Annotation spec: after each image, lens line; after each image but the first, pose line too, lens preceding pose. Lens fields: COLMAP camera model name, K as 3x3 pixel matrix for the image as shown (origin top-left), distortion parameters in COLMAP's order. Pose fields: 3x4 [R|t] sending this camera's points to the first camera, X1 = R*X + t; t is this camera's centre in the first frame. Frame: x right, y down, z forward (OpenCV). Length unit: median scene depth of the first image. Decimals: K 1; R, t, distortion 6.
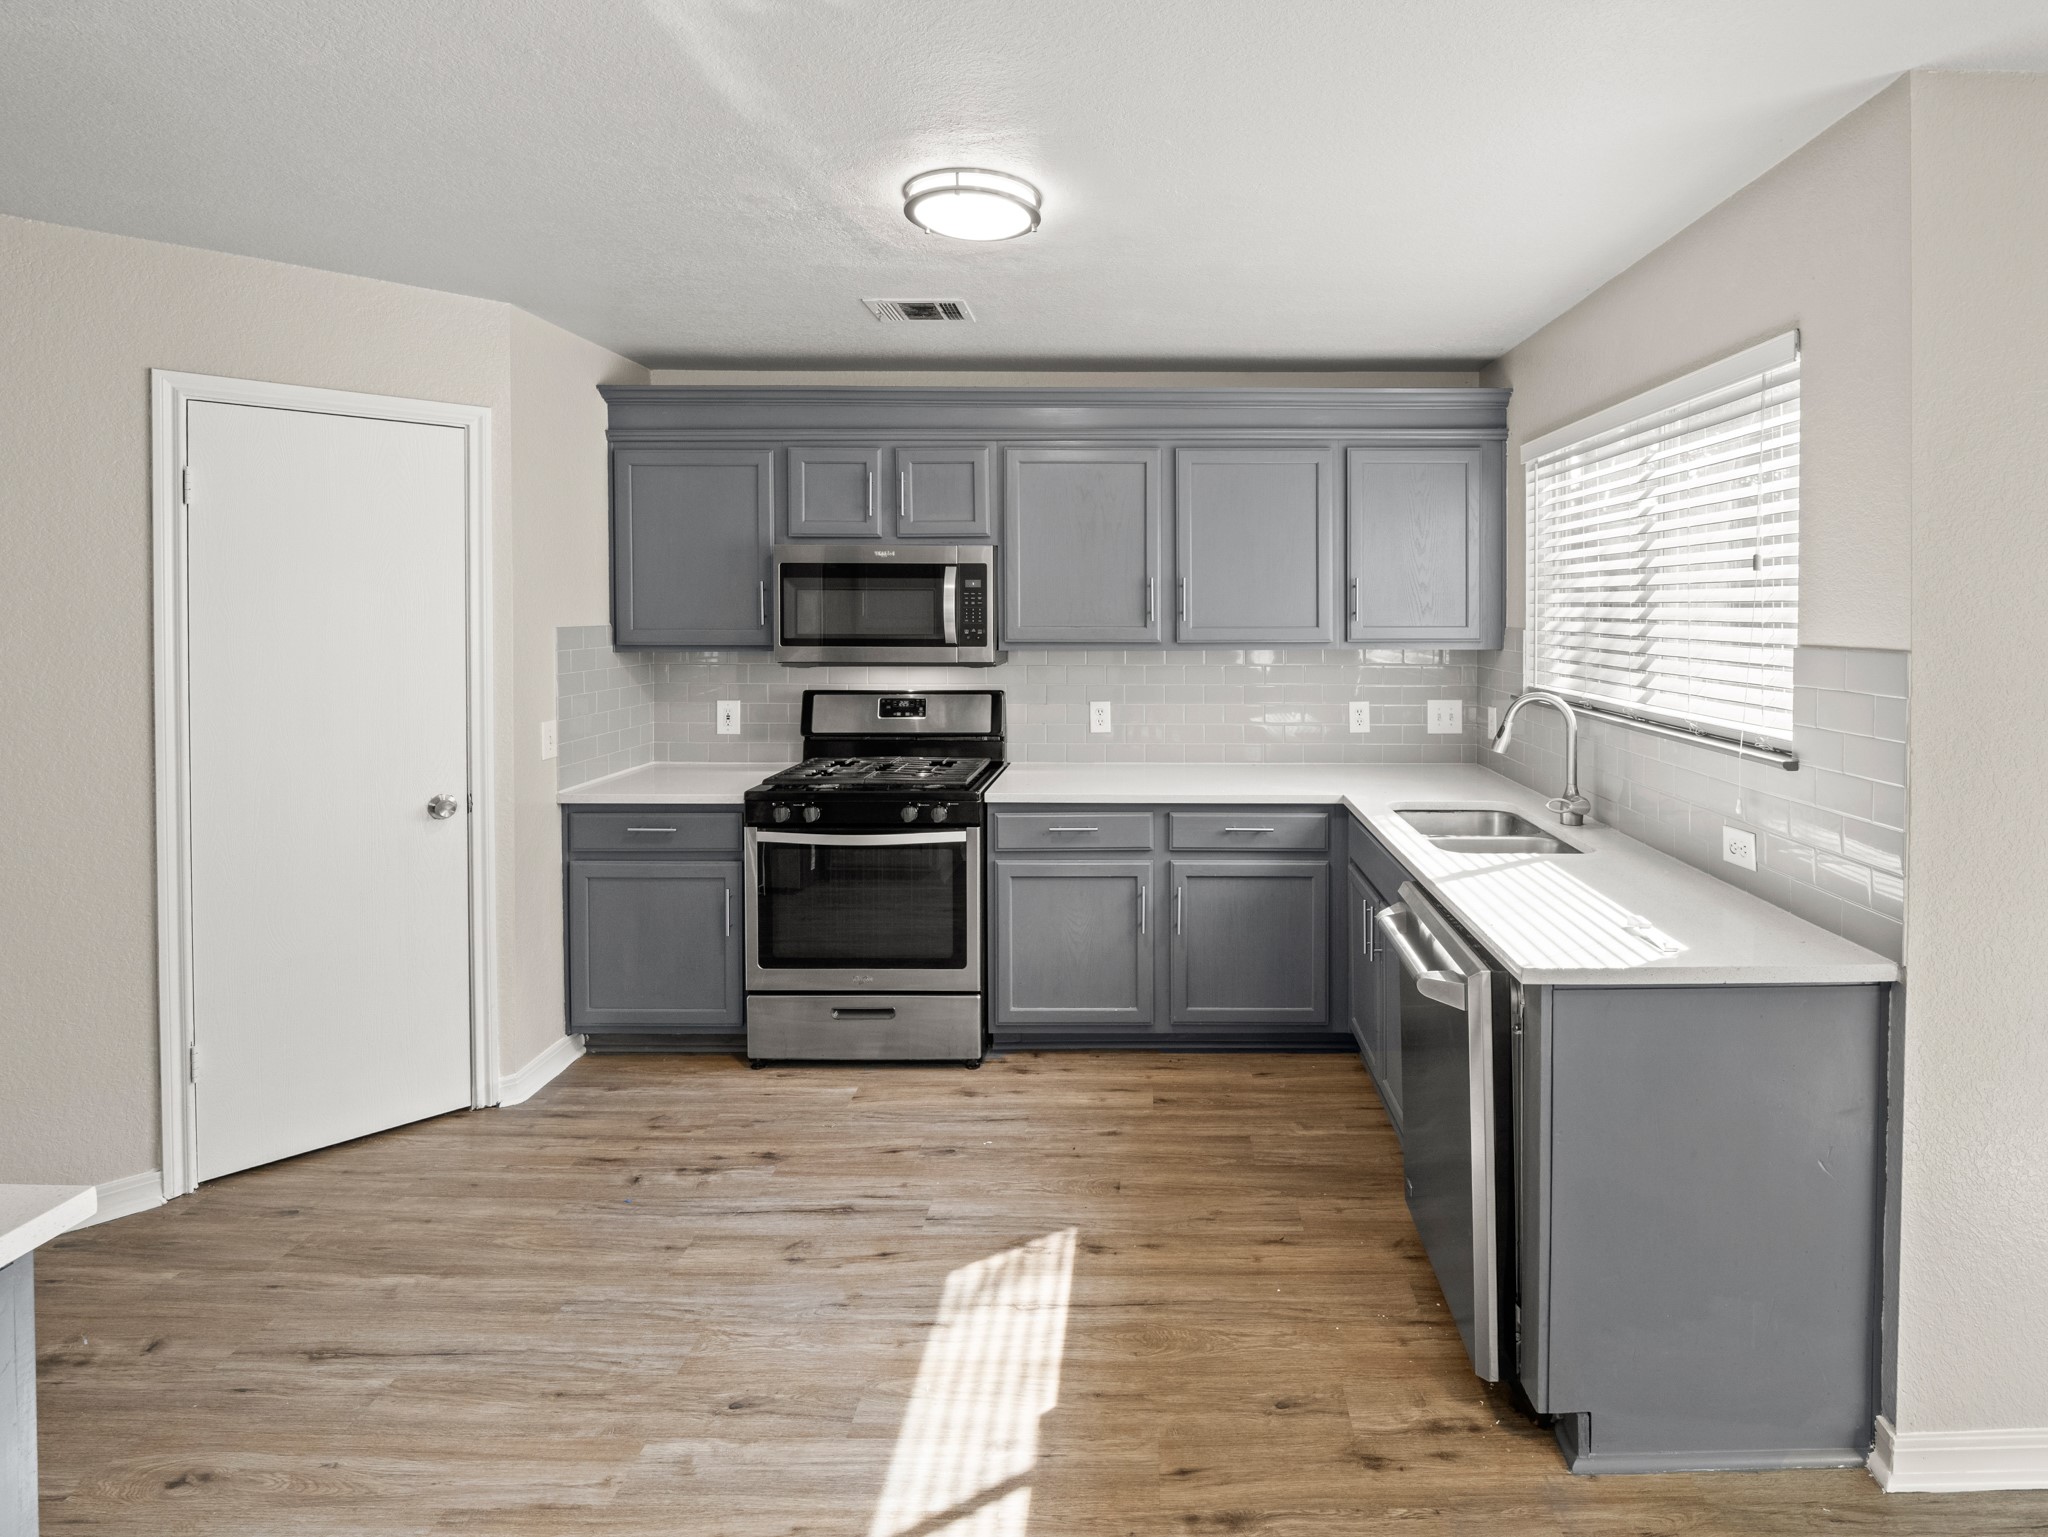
lens RADIAL K [[944.9, 0, 1024.0], [0, 944.9, 768.5], [0, 0, 1]] dist [0.000047, -0.000390]
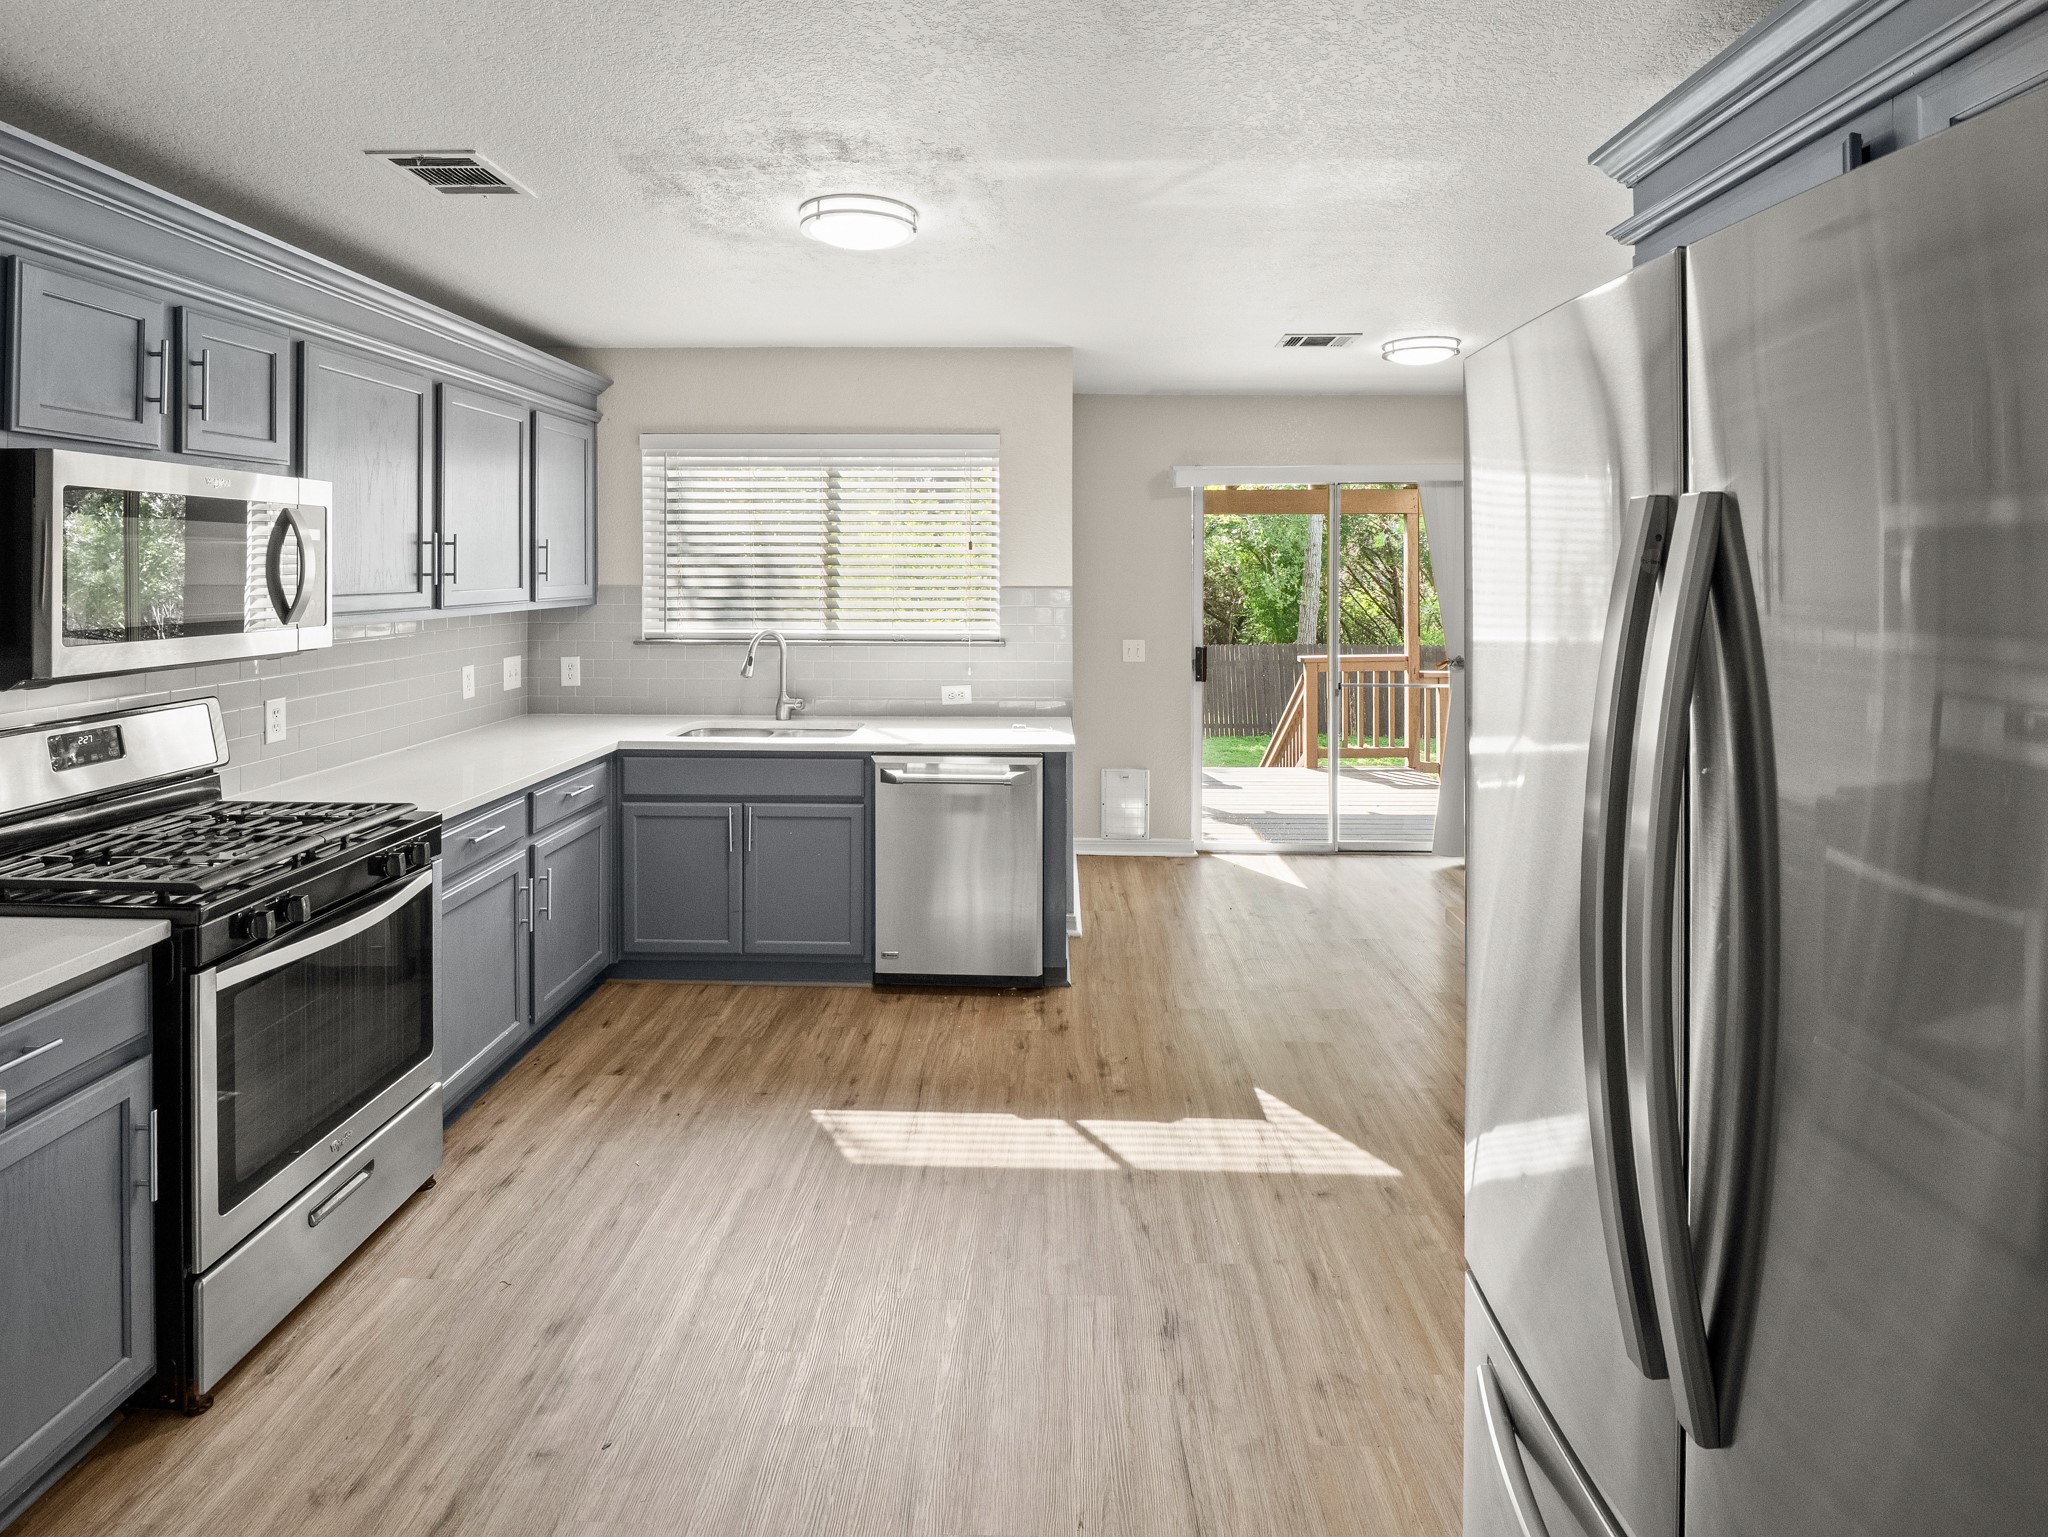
lens RADIAL K [[1033.8, 0, 1024.0], [0, 1033.8, 768.5], [0, 0, 1]] dist [0.000899, -0.012205]
pose [[0.041180, -0.191038, 0.980718, -0.903372], [0.165087, 0.969361, 0.181894, -0.088806], [-0.985419, 0.154414, 0.071456, 0.493151]]
